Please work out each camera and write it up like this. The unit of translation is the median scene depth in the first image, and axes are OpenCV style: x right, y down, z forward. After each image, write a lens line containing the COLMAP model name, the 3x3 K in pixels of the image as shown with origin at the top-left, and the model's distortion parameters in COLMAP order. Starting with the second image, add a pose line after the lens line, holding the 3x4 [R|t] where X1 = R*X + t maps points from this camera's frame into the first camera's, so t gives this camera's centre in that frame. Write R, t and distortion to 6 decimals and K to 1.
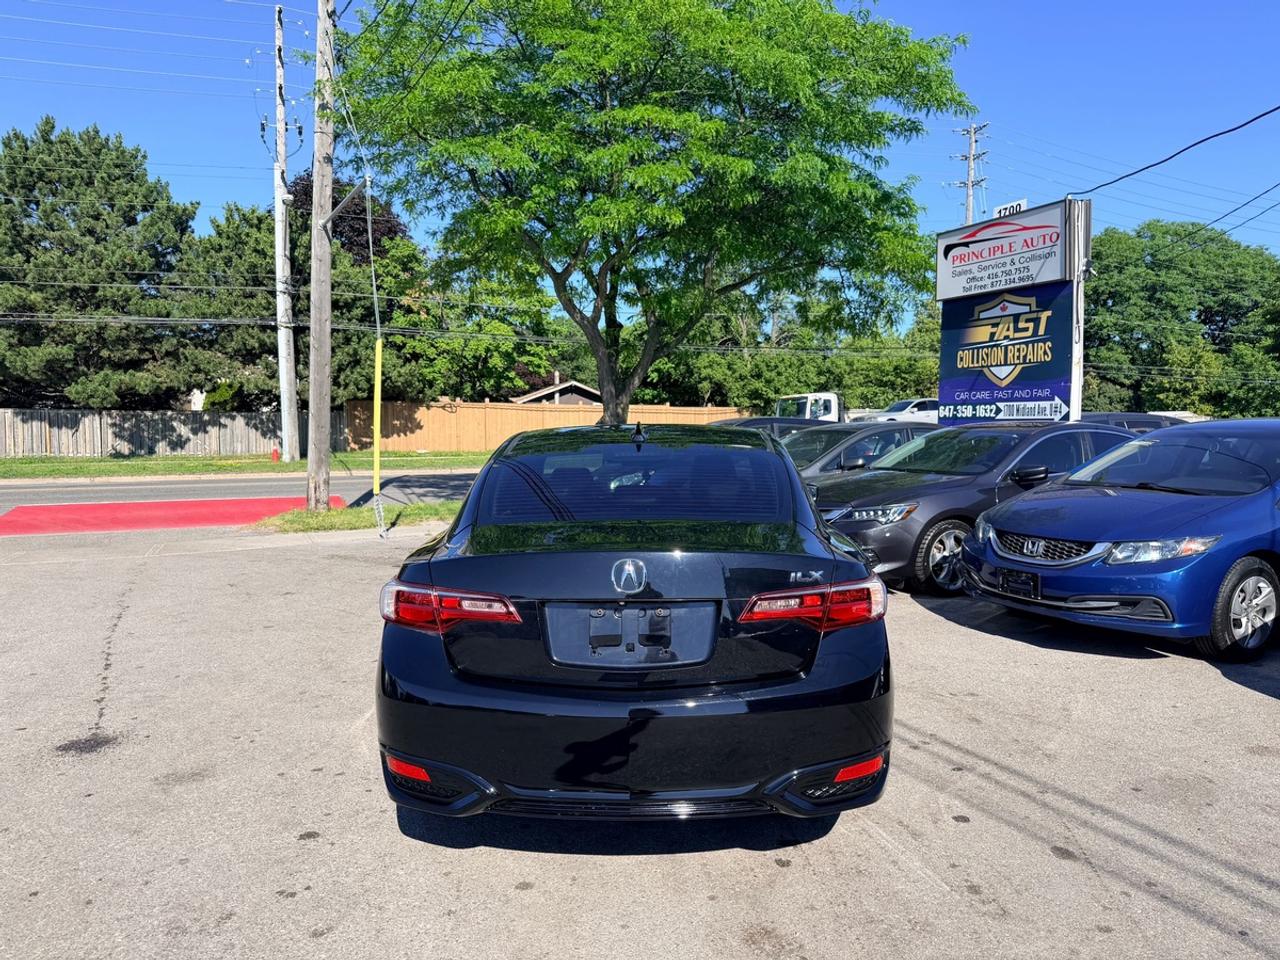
lens RADIAL K [[895.6, 0, 642.3], [0, 895.6, 489.1], [0, 0, 1]] dist [0.059922, -0.073244]
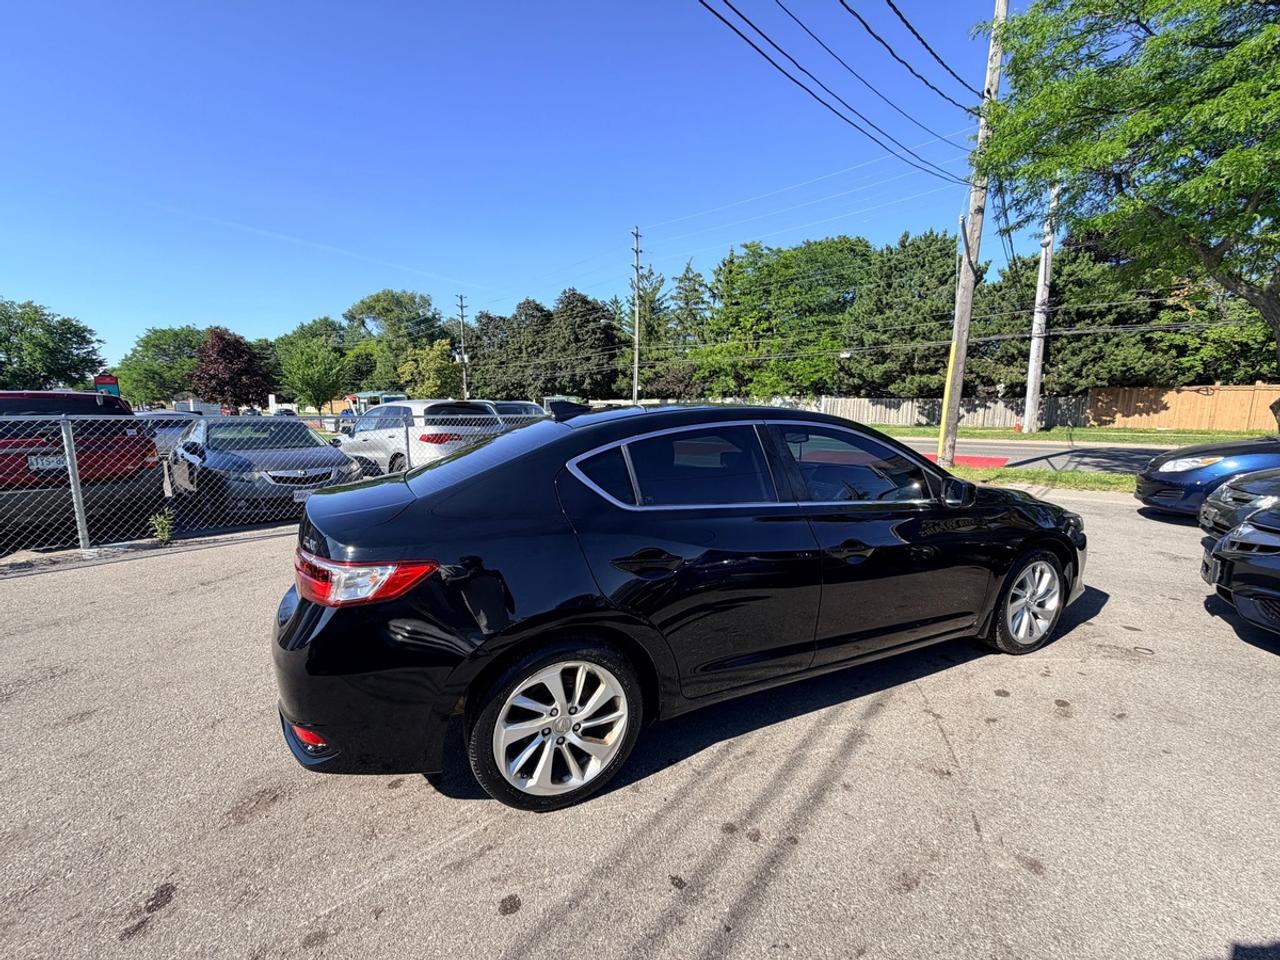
lens RADIAL K [[509.0, 0, 635.5], [0, 509.0, 484.8], [0, 0, 1]] dist [0.000979, -0.000614]
pose [[0.429864, 0.135686, -0.892640, 0.176684], [-0.063543, 0.990739, 0.119997, -0.014224], [0.900655, 0.005139, 0.434505, 0.213296]]
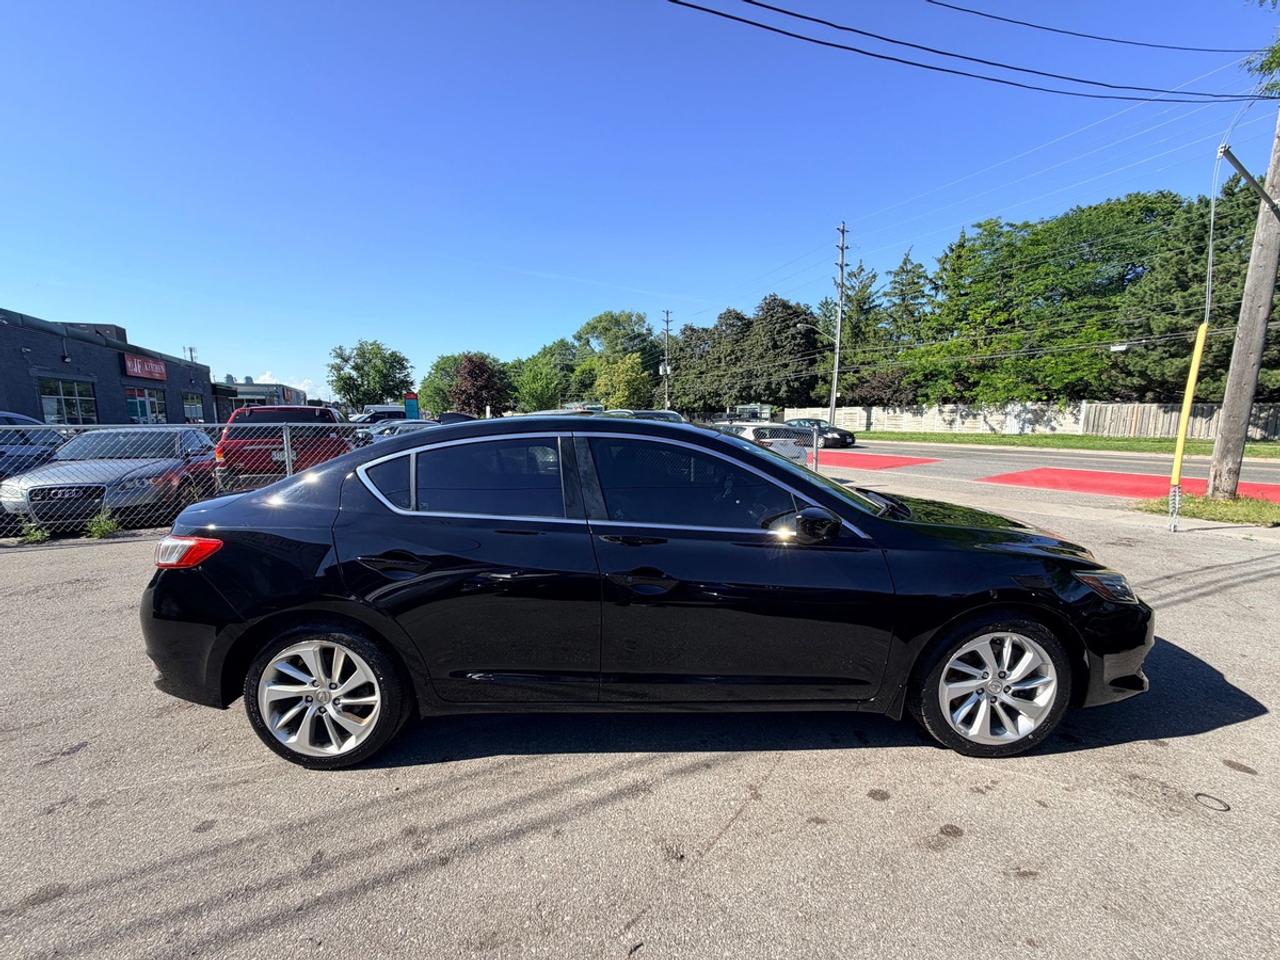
lens RADIAL K [[509.0, 0, 635.4], [0, 509.0, 485.8], [0, 0, 1]] dist [0.000979, -0.000614]
pose [[0.040165, 0.135536, -0.989958, 0.203156], [-0.068838, 0.988779, 0.132582, -0.023377], [0.996819, 0.062821, 0.049044, 0.332698]]
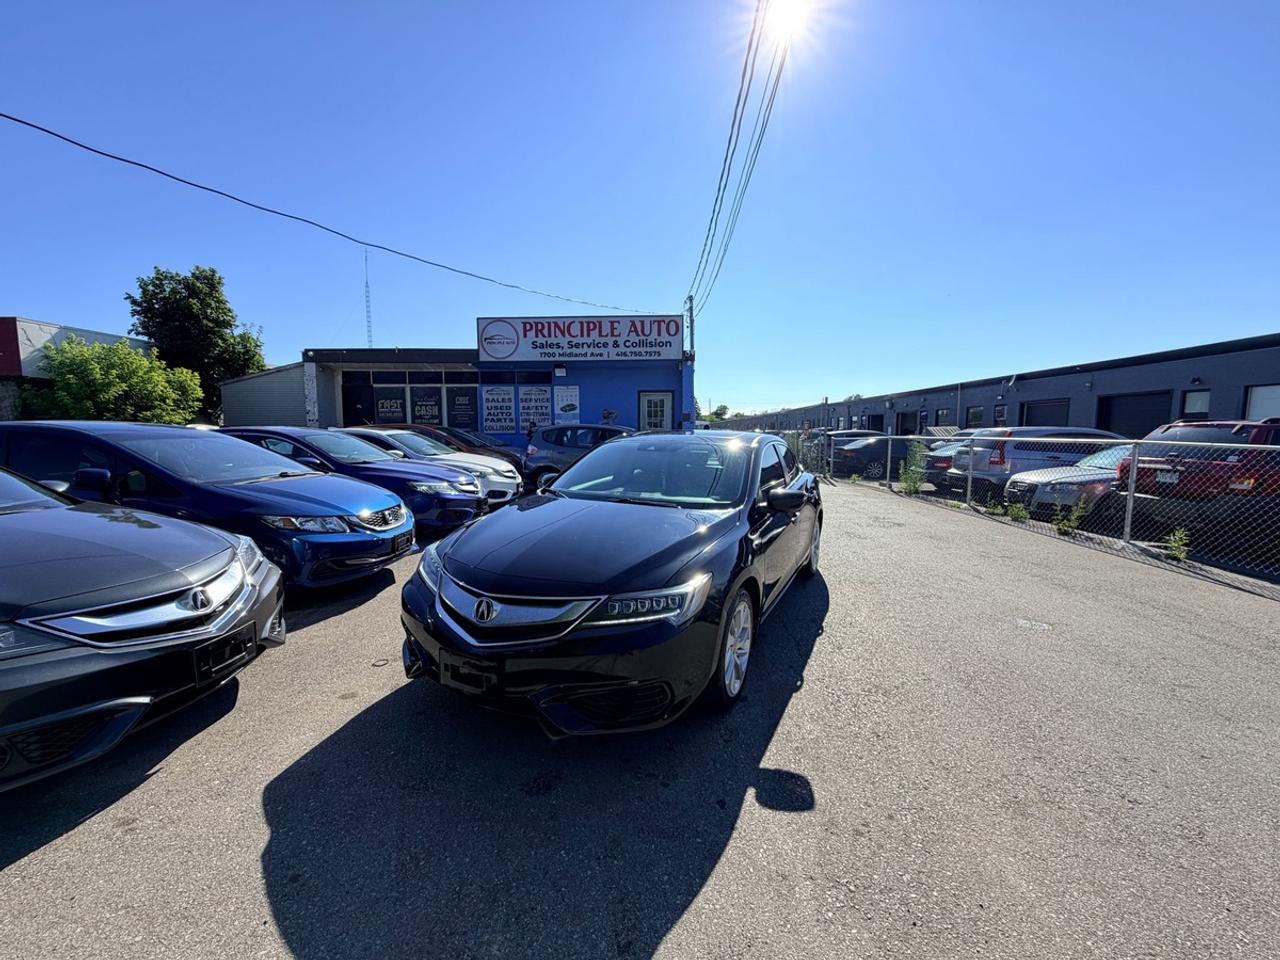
lens RADIAL K [[509.0, 0, 636.2], [0, 509.0, 482.8], [0, 0, 1]] dist [0.000979, -0.000614]
pose [[-0.901939, -0.050551, 0.428894, -0.103050], [0.024235, 0.985636, 0.167134, -0.045859], [-0.431183, 0.161139, -0.887759, 0.631572]]
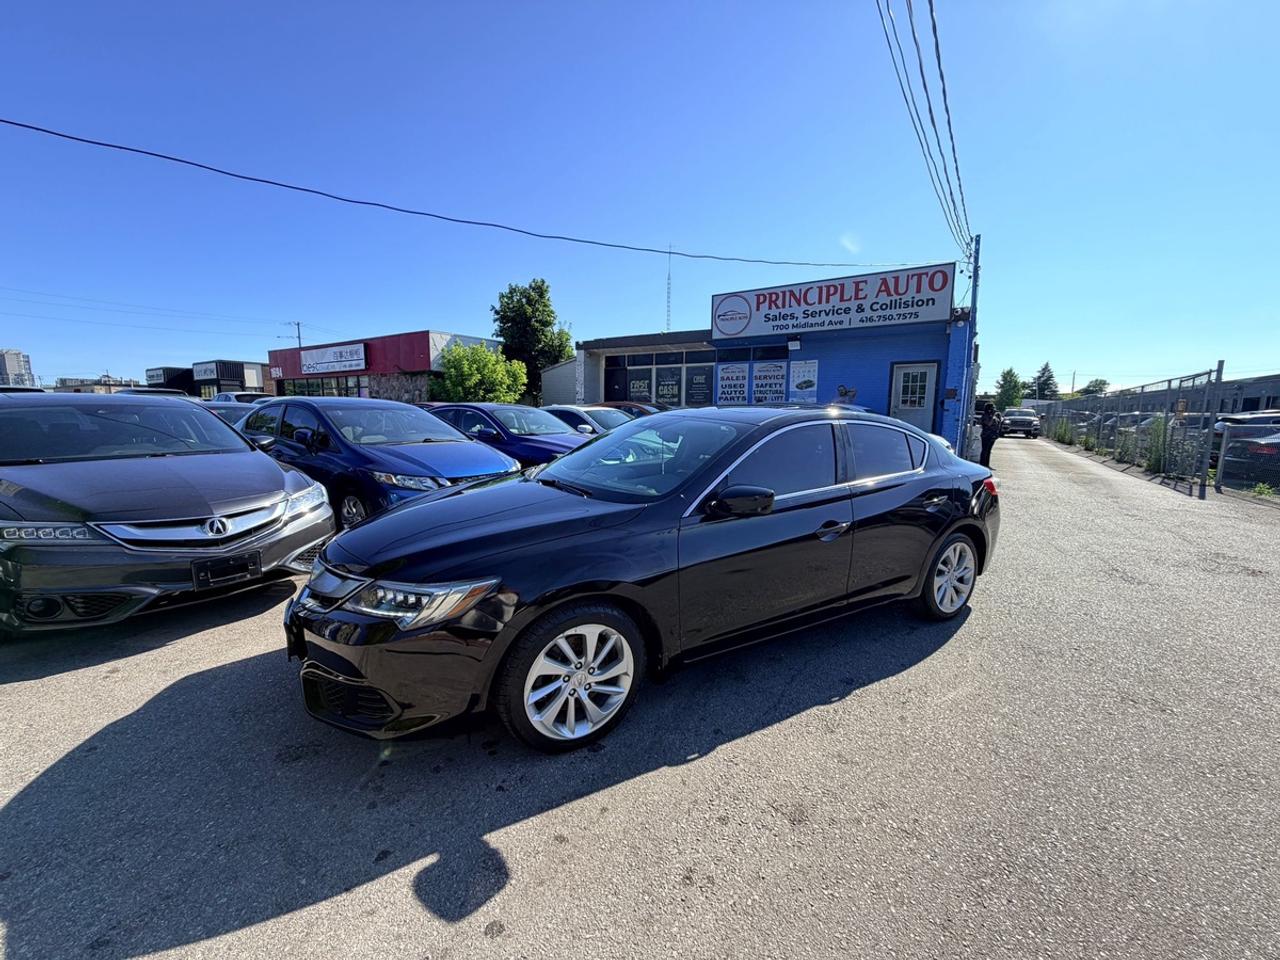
lens RADIAL K [[509.0, 0, 635.8], [0, 509.0, 481.4], [0, 0, 1]] dist [0.000979, -0.000614]
pose [[-0.528897, -0.128559, 0.838893, -0.184103], [0.047942, 0.982356, 0.180770, -0.034709], [-0.847331, 0.135827, -0.513402, 0.508960]]
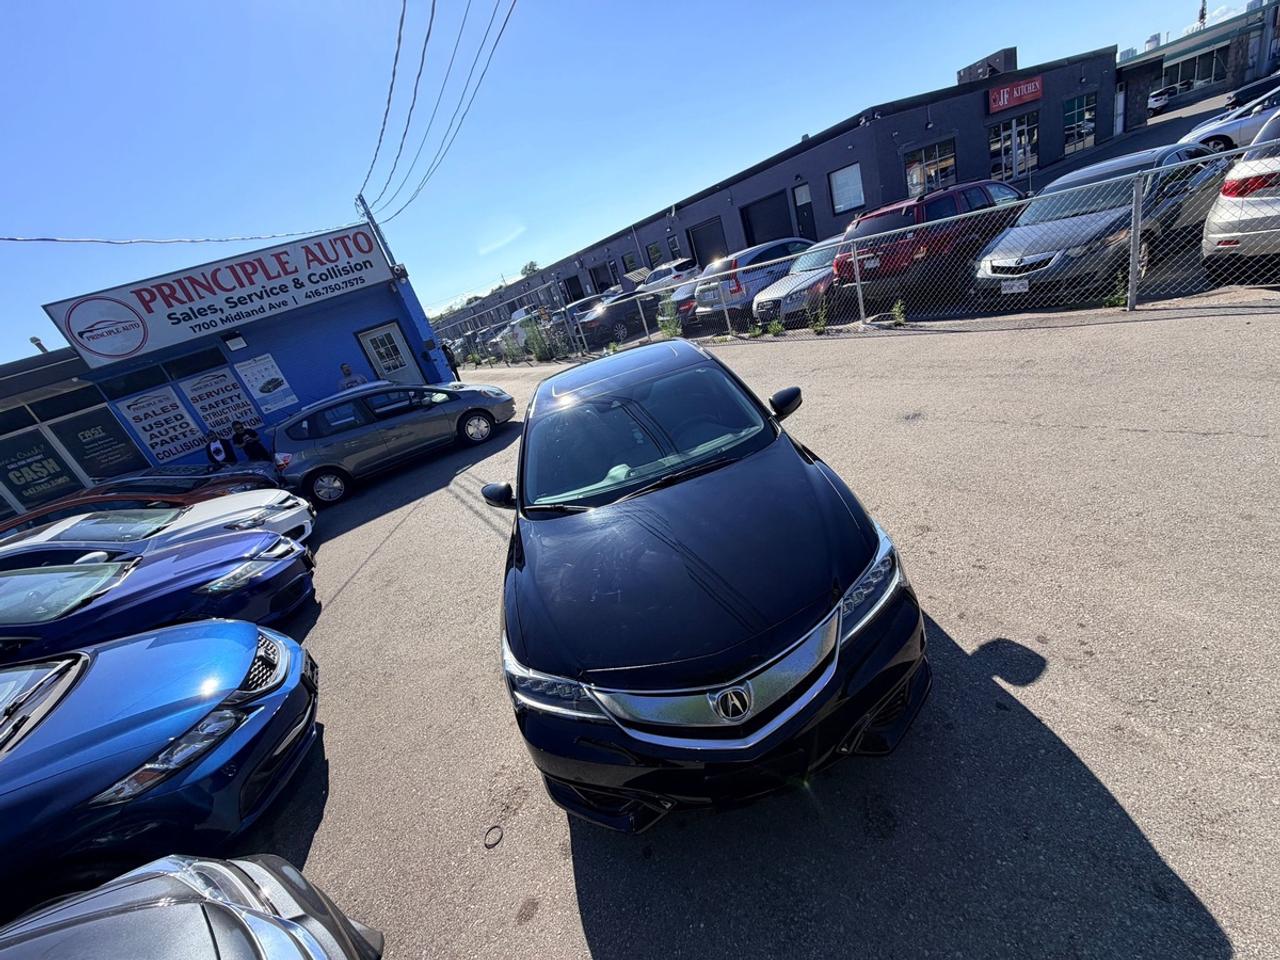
lens RADIAL K [[509.0, 0, 636.2], [0, 509.0, 481.9], [0, 0, 1]] dist [0.000979, -0.000614]
pose [[-0.944345, 0.328645, -0.014291, 0.012574], [0.289630, 0.851264, 0.437566, -0.084229], [0.155969, 0.409074, -0.899073, 0.599333]]
